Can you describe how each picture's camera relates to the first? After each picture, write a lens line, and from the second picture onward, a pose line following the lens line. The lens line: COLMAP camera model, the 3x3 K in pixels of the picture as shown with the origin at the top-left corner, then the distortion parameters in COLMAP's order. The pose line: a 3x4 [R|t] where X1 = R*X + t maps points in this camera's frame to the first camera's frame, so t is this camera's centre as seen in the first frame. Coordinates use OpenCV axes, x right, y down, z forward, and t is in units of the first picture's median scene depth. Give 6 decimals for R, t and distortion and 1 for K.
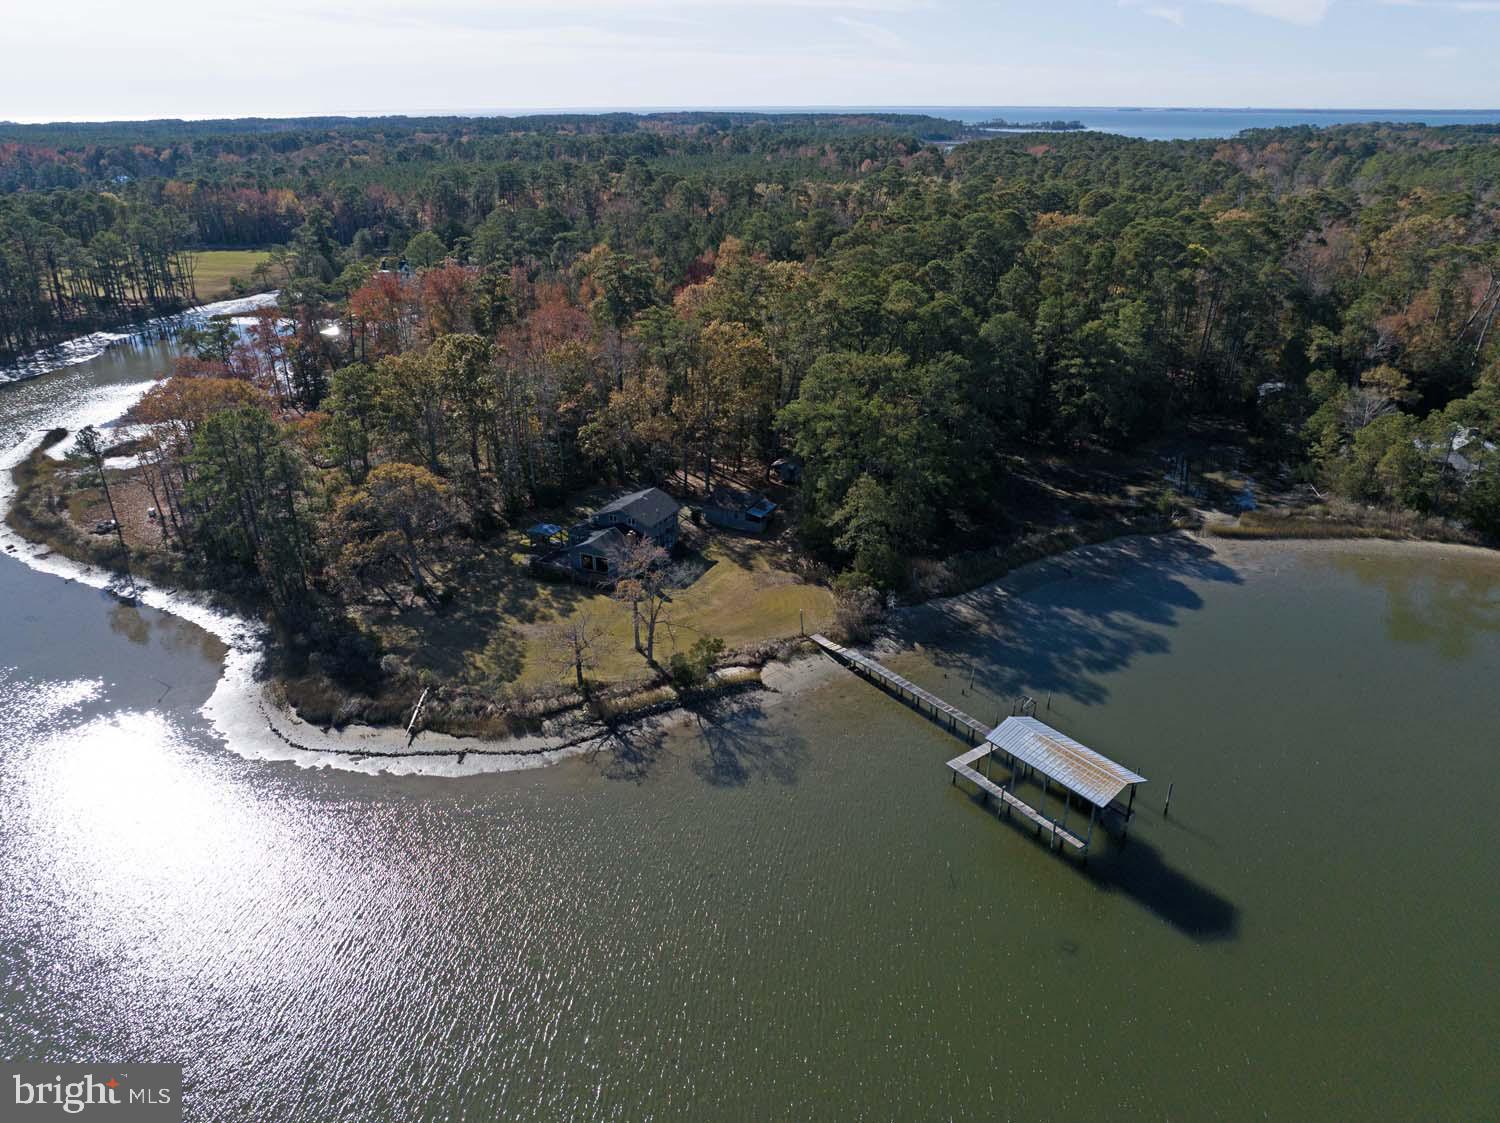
lens RADIAL K [[1057.4, 0, 748.6], [0, 1057.4, 564.6], [0, 0, 1]] dist [-0.029657, -0.006042]
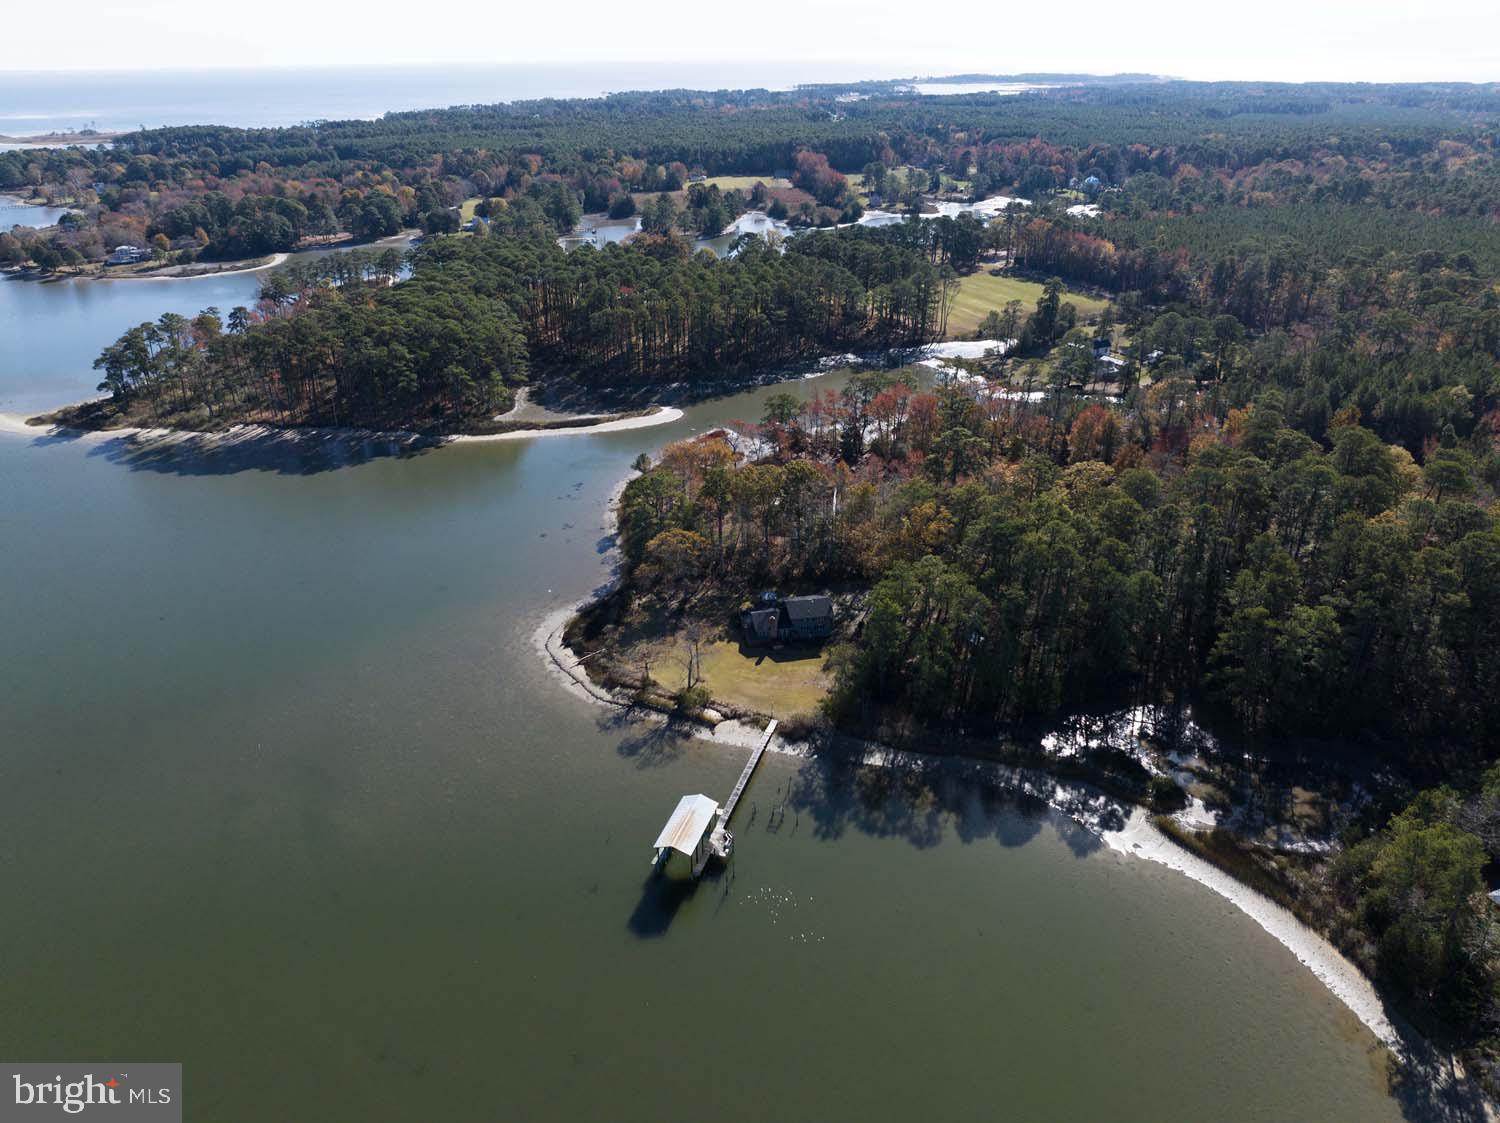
lens RADIAL K [[1042.9, 0, 755.7], [0, 1042.9, 558.9], [0, 0, 1]] dist [-0.051965, 0.018828]
pose [[0.592681, 0.352660, -0.724127, 0.930888], [-0.318451, 0.928395, 0.191497, -0.382703], [0.739810, 0.117102, 0.662547, -0.082560]]
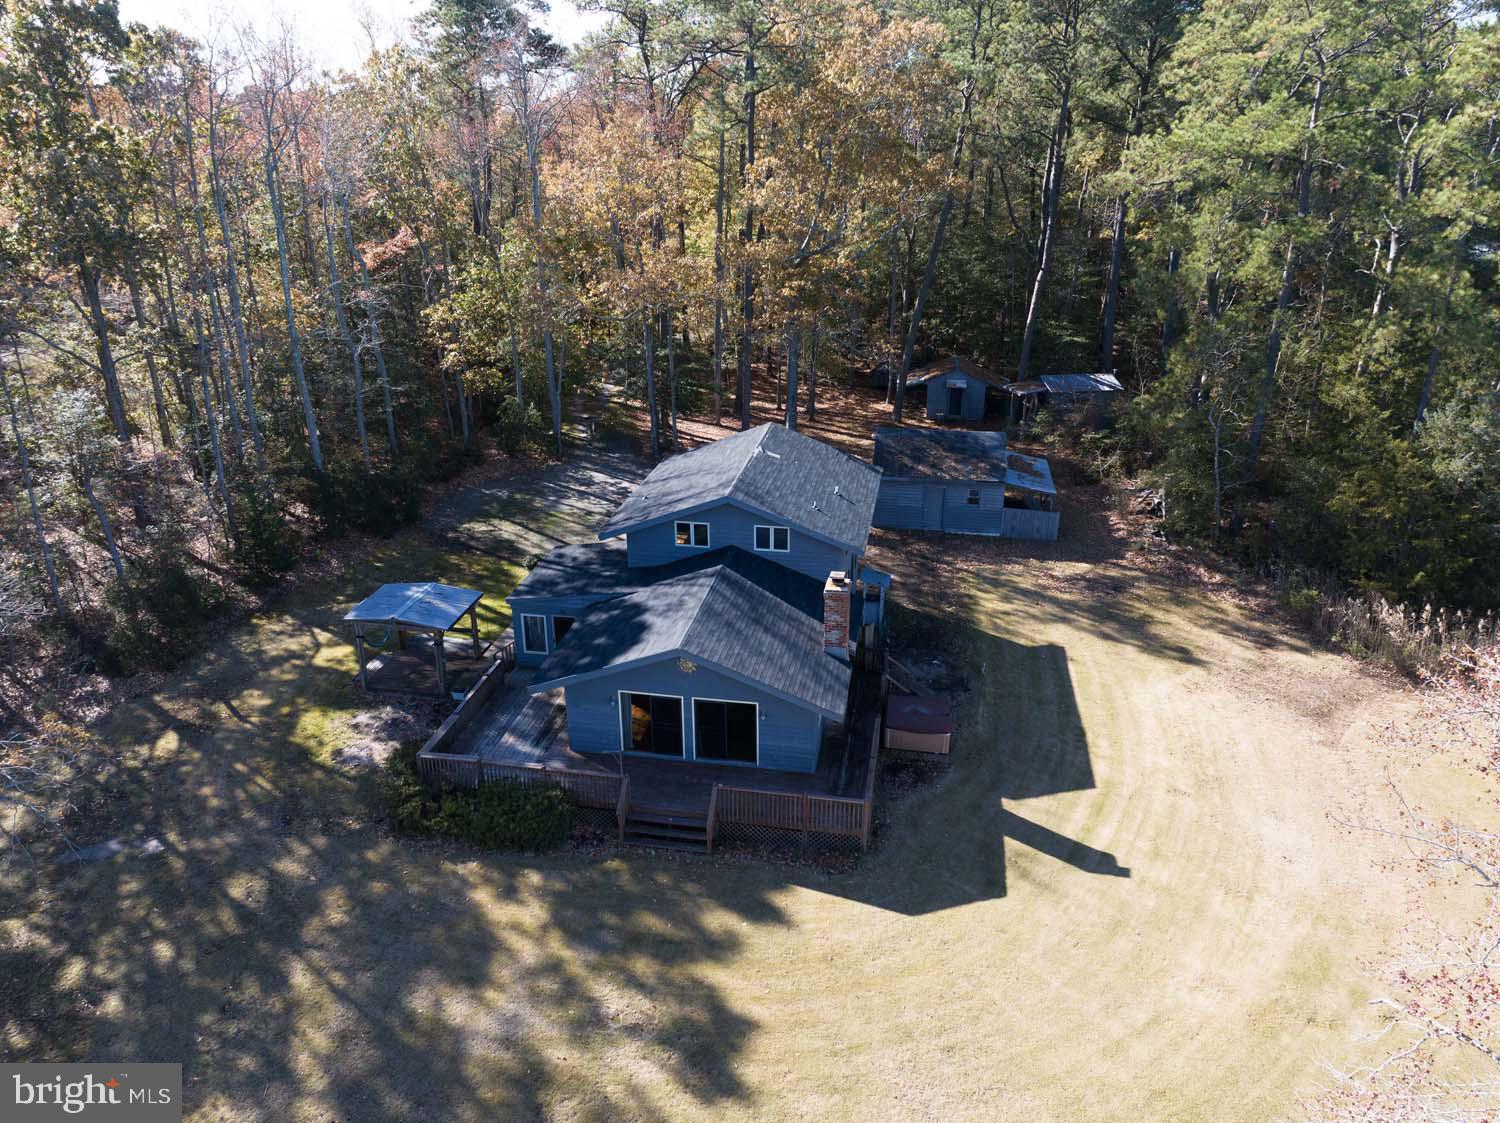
lens RADIAL K [[1057.4, 0, 748.6], [0, 1057.4, 564.6], [0, 0, 1]] dist [-0.029657, -0.006042]
pose [[0.961345, -0.105944, 0.254148, -0.178890], [0.112146, 0.993641, -0.009995, -0.031164], [-0.251473, 0.038111, 0.967114, 0.724802]]
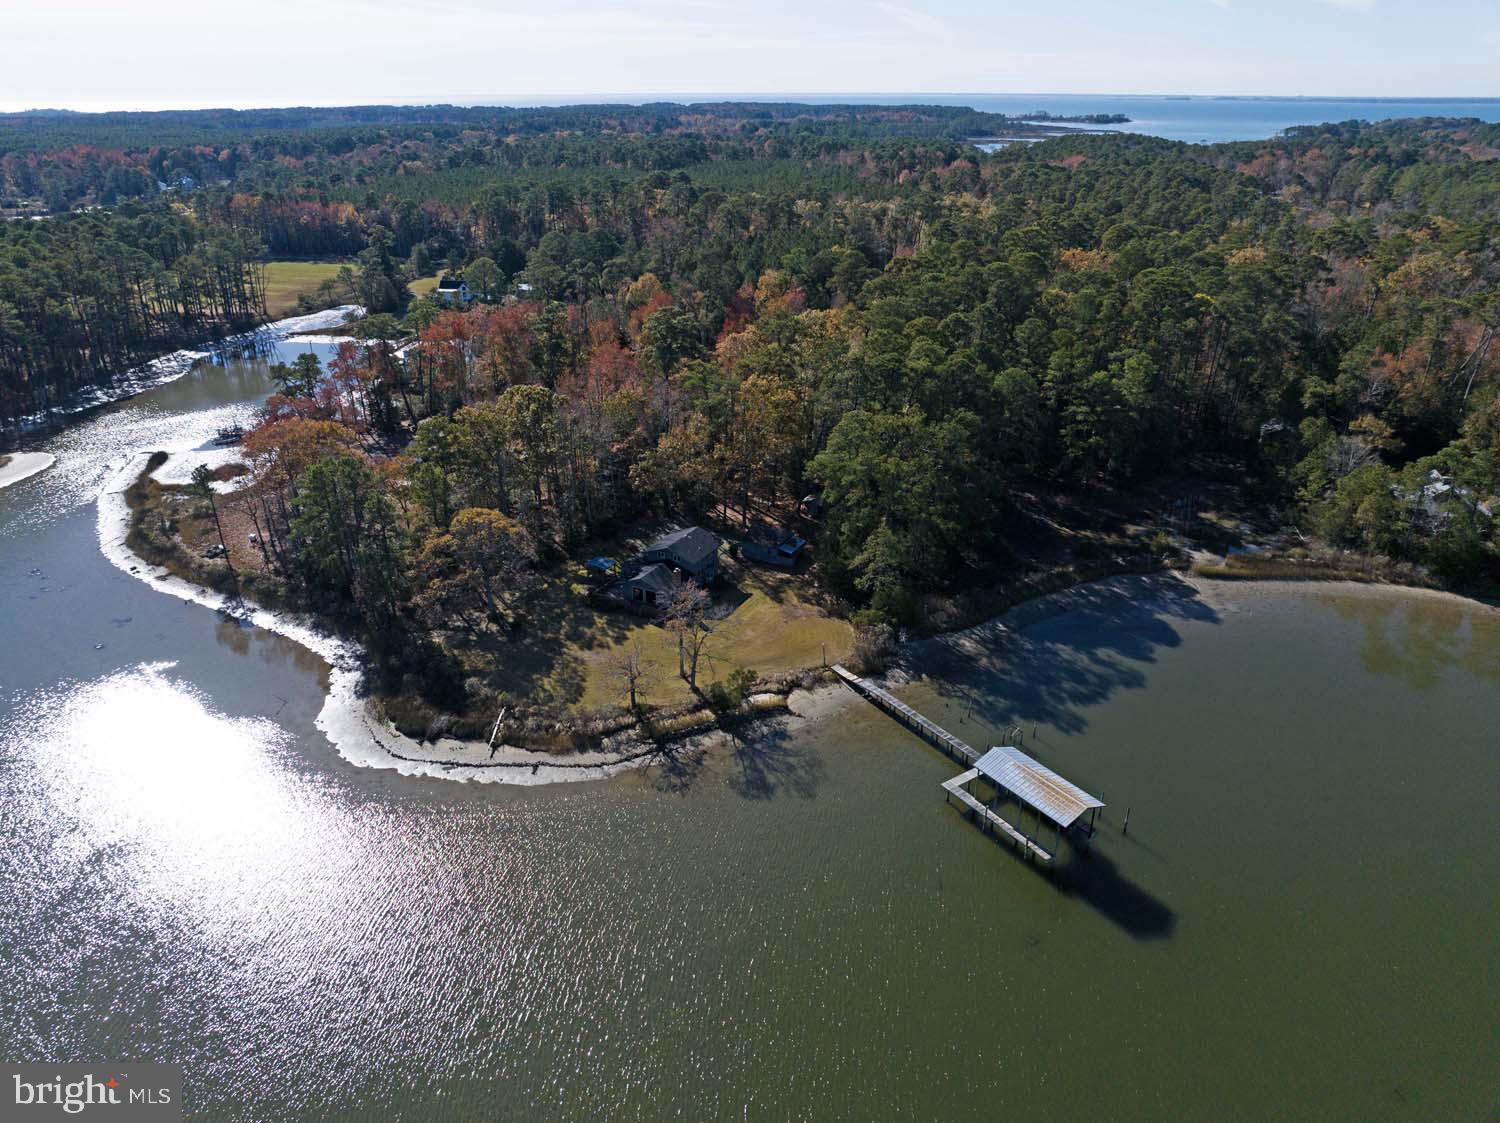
lens RADIAL K [[1057.4, 0, 748.6], [0, 1057.4, 564.6], [0, 0, 1]] dist [-0.029657, -0.006042]
pose [[0.999315, 0.016500, -0.033126, 0.003861], [-0.016133, 0.999806, 0.011316, -0.046591], [0.033306, -0.010774, 0.999387, -0.129849]]
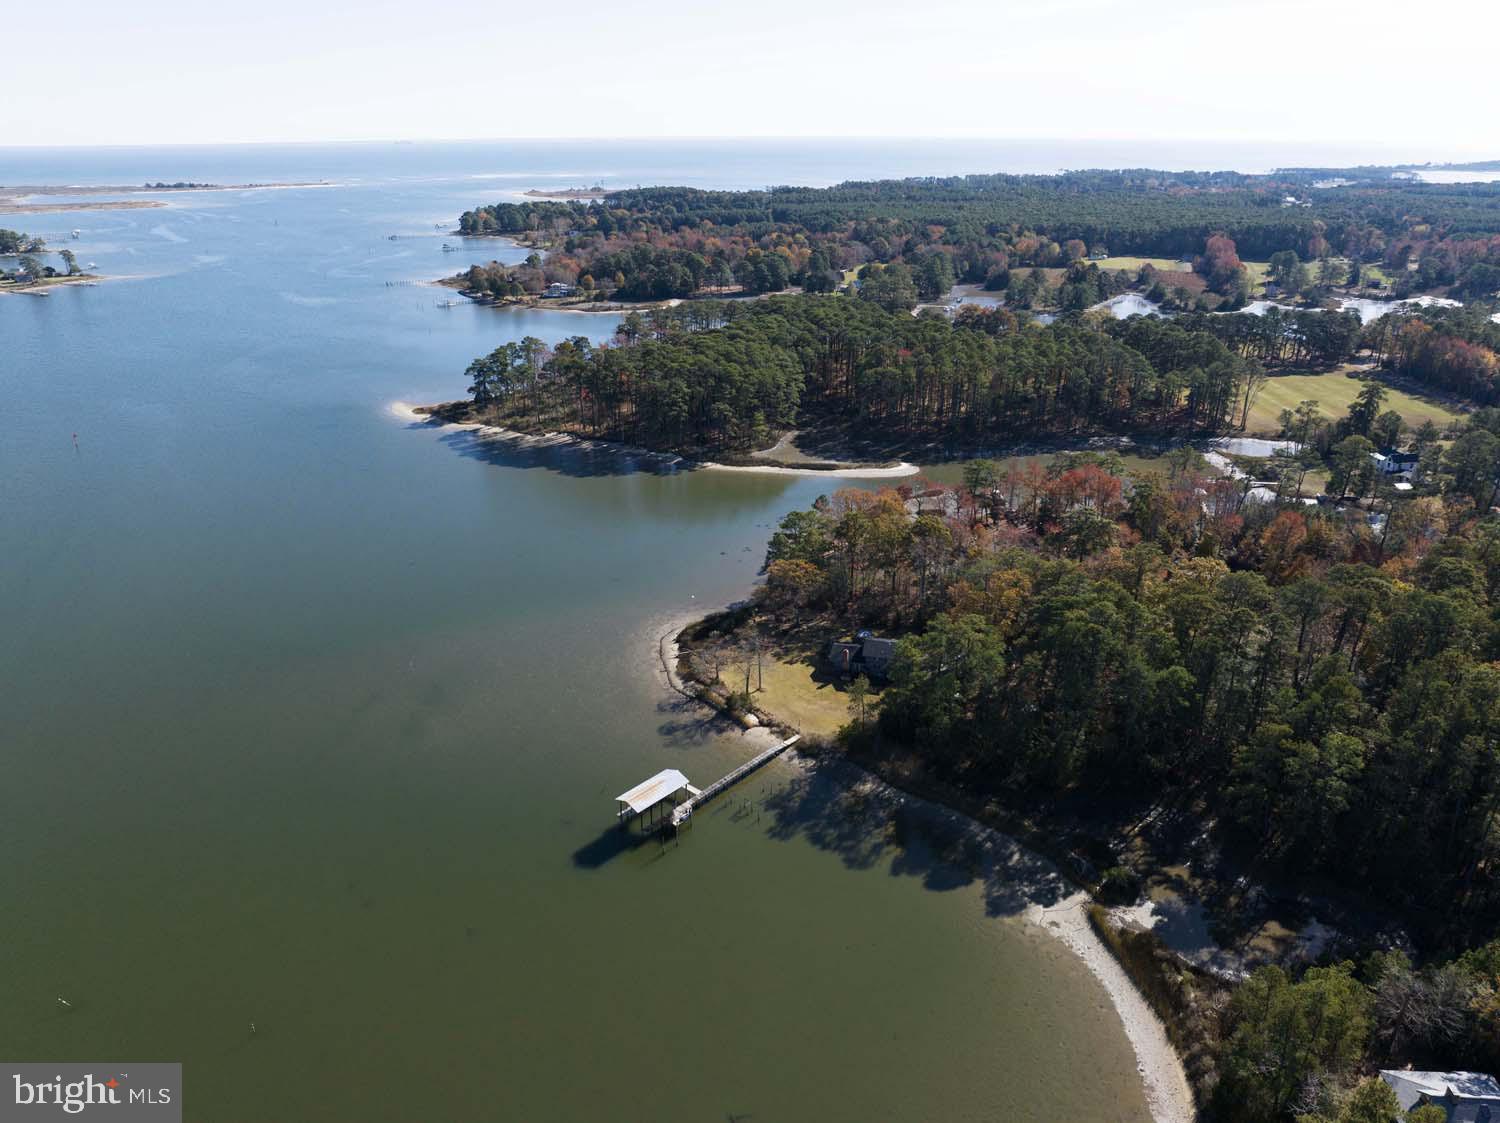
lens RADIAL K [[1042.9, 0, 755.7], [0, 1042.9, 558.9], [0, 0, 1]] dist [-0.051965, 0.018828]
pose [[0.211713, 0.373155, -0.903290, 1.266285], [-0.388607, 0.880178, 0.272526, -0.535567], [0.896751, 0.293328, 0.331356, 0.232610]]
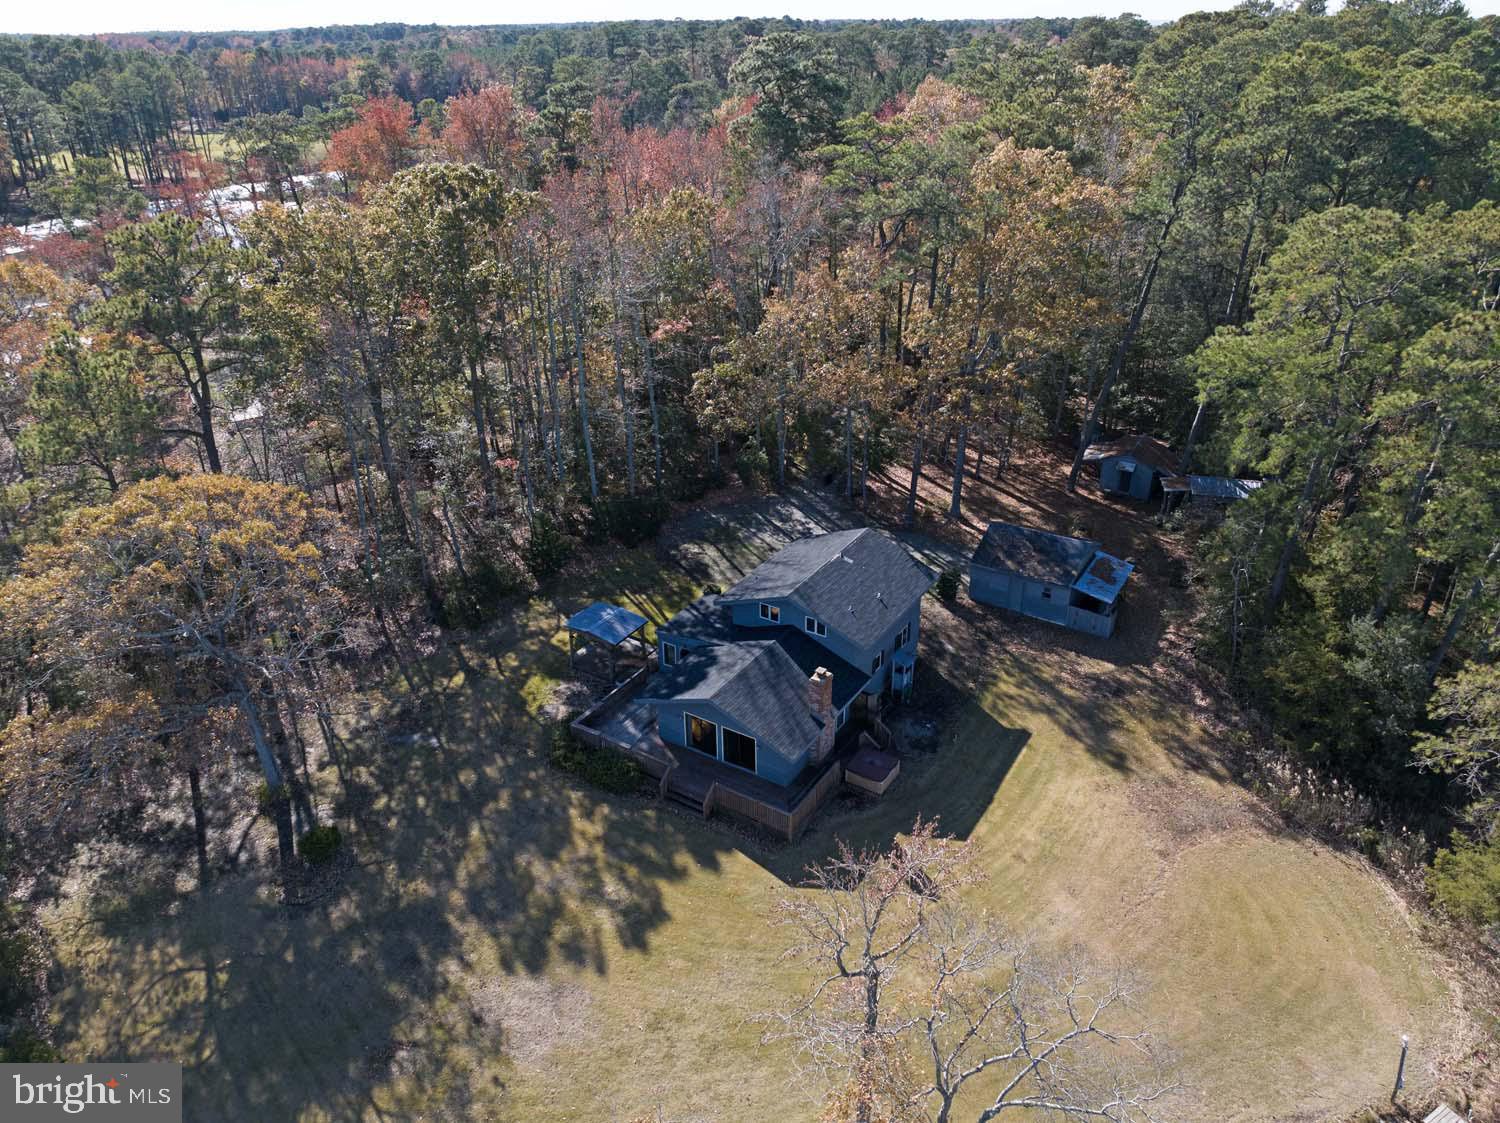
lens RADIAL K [[1057.4, 0, 748.6], [0, 1057.4, 564.6], [0, 0, 1]] dist [-0.029657, -0.006042]
pose [[0.993789, 0.045269, -0.101661, -0.094330], [-0.038306, 0.996851, 0.069434, -0.087290], [0.104484, -0.065109, 0.992393, 0.587843]]
